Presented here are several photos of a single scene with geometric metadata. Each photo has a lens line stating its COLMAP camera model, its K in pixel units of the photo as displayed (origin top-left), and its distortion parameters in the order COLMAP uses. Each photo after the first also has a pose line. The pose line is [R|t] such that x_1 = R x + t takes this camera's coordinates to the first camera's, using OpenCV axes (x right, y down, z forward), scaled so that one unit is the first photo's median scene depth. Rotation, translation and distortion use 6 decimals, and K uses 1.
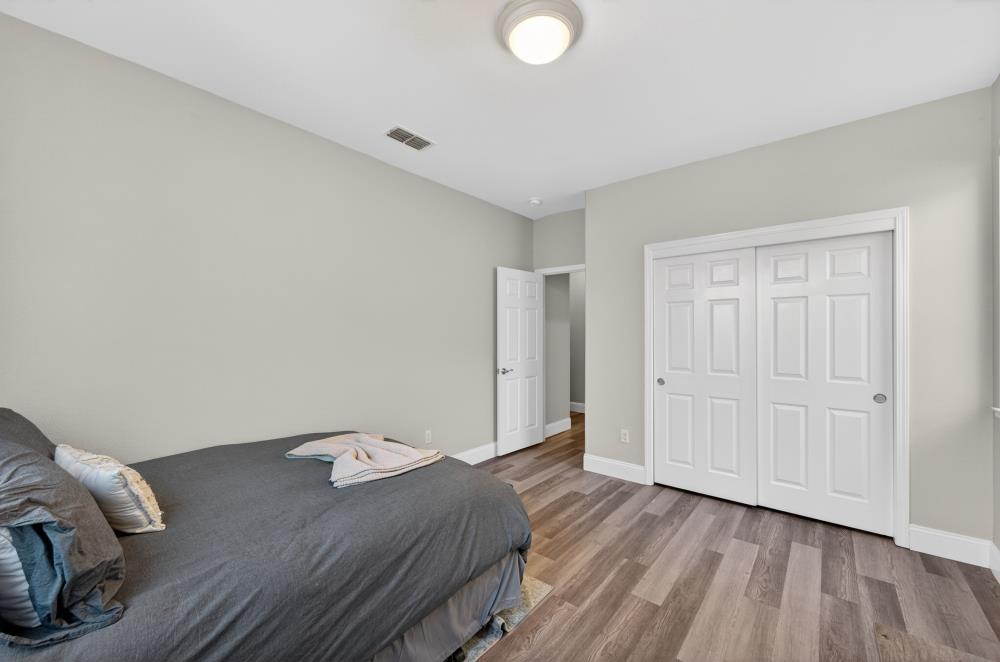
lens RADIAL K [[391.3, 0, 500.0], [0, 391.3, 331.0], [0, 0, 1]] dist [-0.001309, -0.000346]
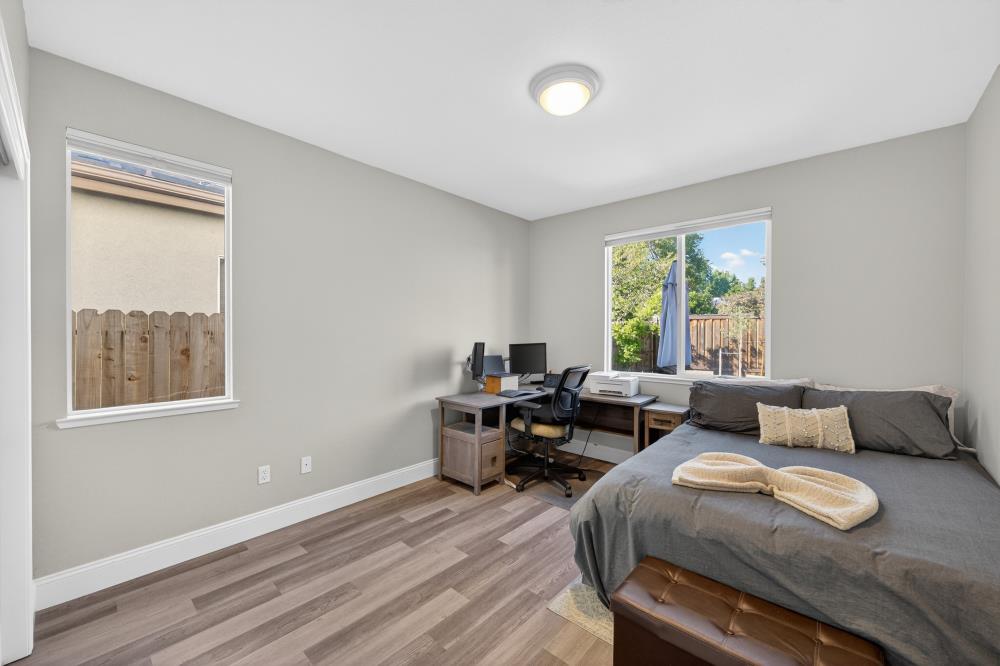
lens RADIAL K [[391.3, 0, 500.0], [0, 391.3, 333.0], [0, 0, 1]] dist [-0.001309, -0.000346]
pose [[-0.999375, -0.002948, 0.035228, 0.226436], [-0.002771, 0.999983, 0.005071, -0.015095], [-0.035243, 0.004970, -0.999366, 1.991504]]
